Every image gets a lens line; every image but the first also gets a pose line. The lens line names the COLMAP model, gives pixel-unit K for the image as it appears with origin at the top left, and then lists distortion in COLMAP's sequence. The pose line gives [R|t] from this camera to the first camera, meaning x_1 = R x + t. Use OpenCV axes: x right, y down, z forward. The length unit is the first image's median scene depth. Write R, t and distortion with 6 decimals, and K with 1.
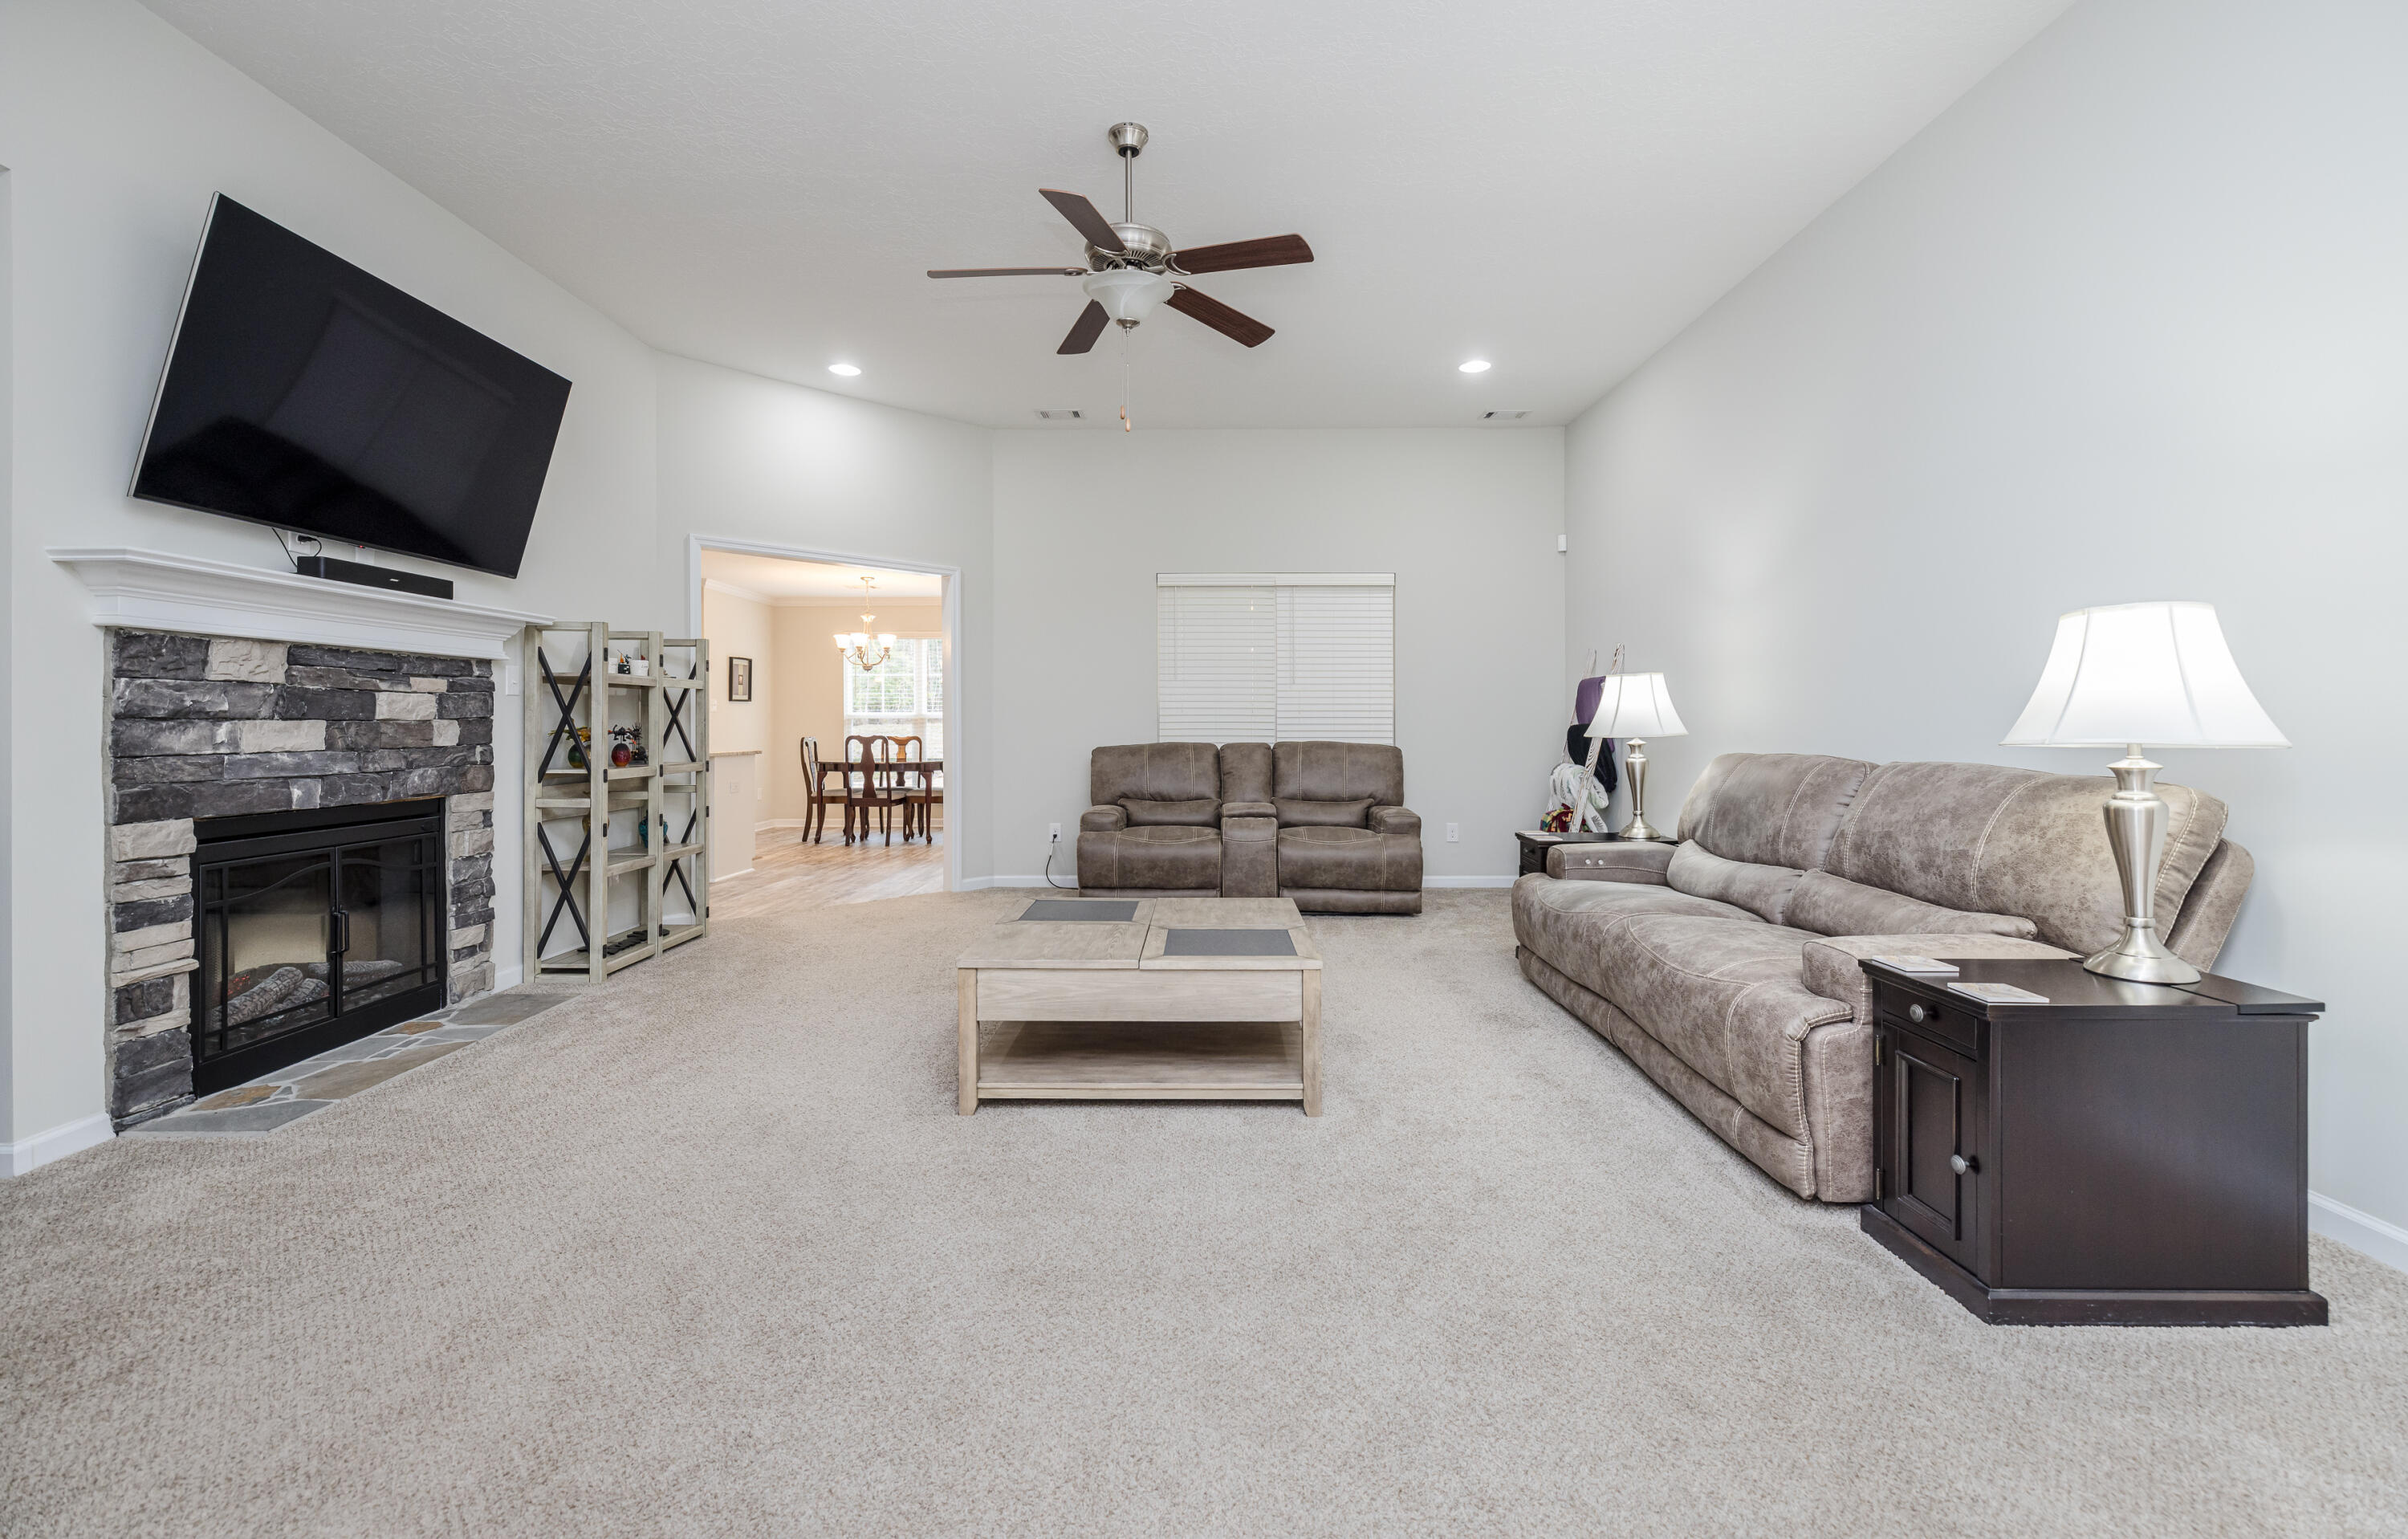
lens RADIAL K [[1032.4, 0, 1196.1], [0, 1032.4, 708.9], [0, 0, 1]] dist [0.000497, 0.000821]
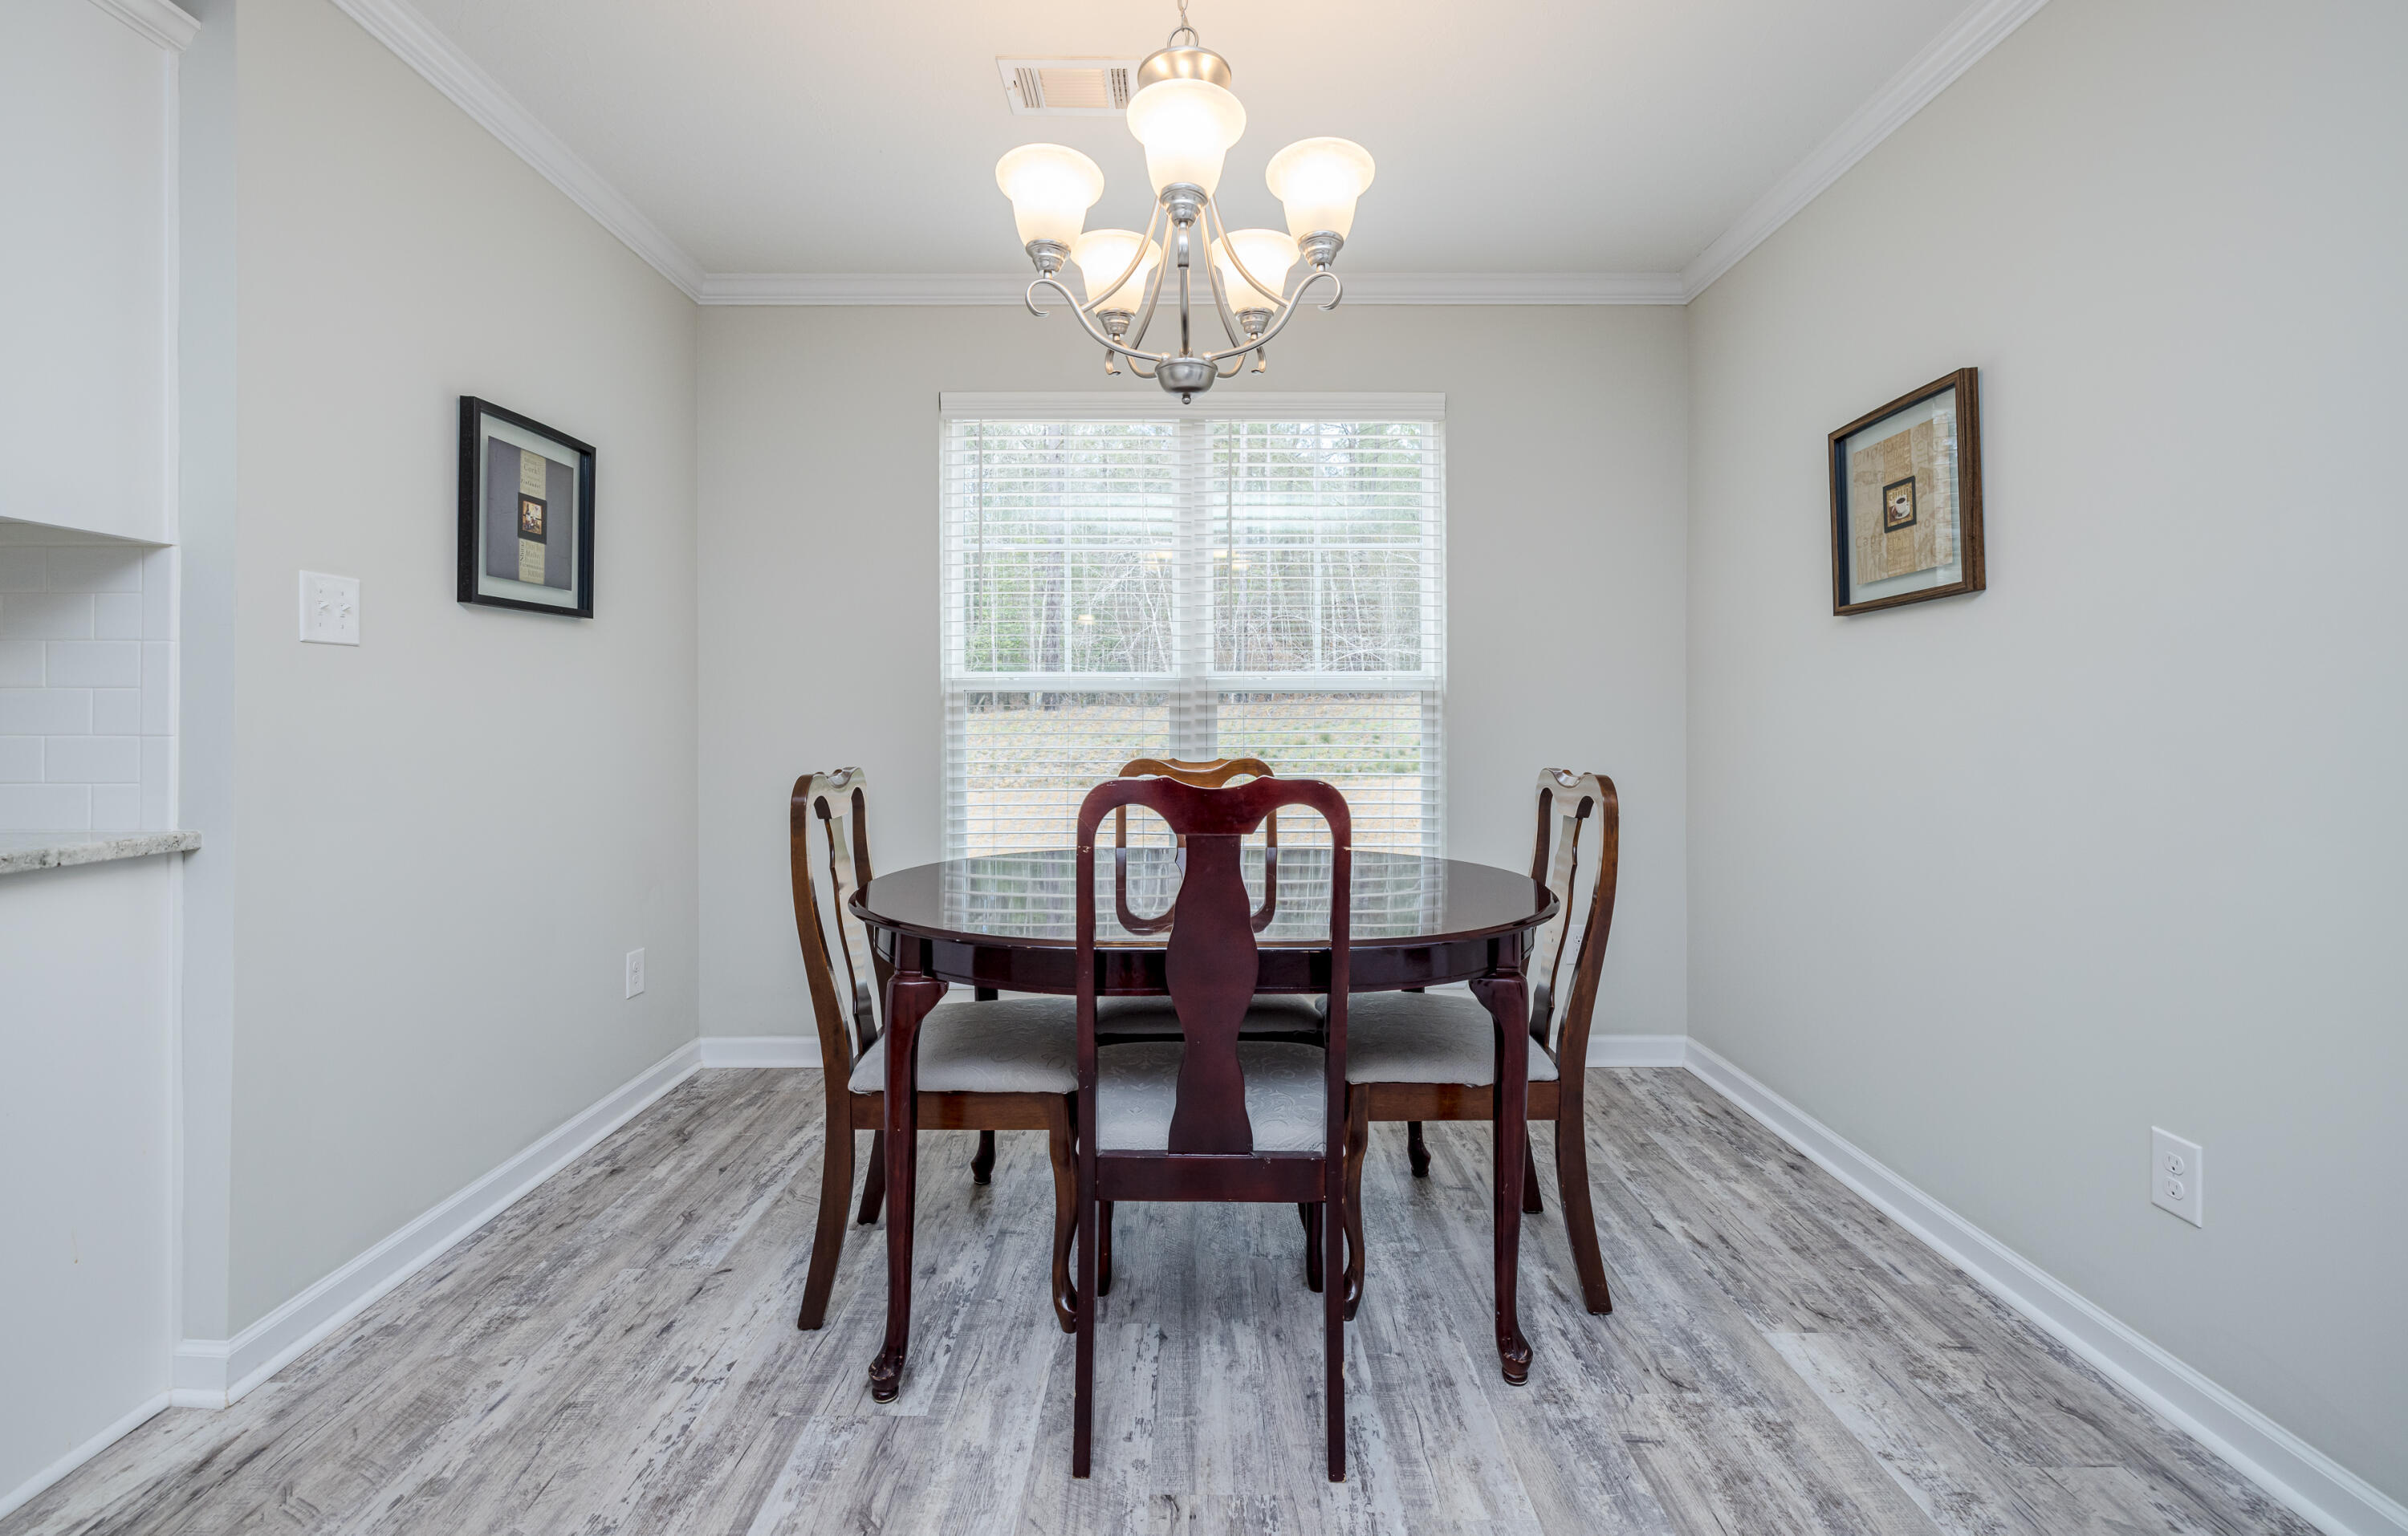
lens RADIAL K [[1032.2, 0, 1201.8], [0, 1032.2, 713.3], [0, 0, 1]] dist [0.000497, 0.000821]
pose [[0.999930, 0.000945, 0.011761, -0.310411], [-0.001128, 0.999877, 0.015630, 0.012304], [-0.011745, -0.015642, 0.999809, 0.811446]]
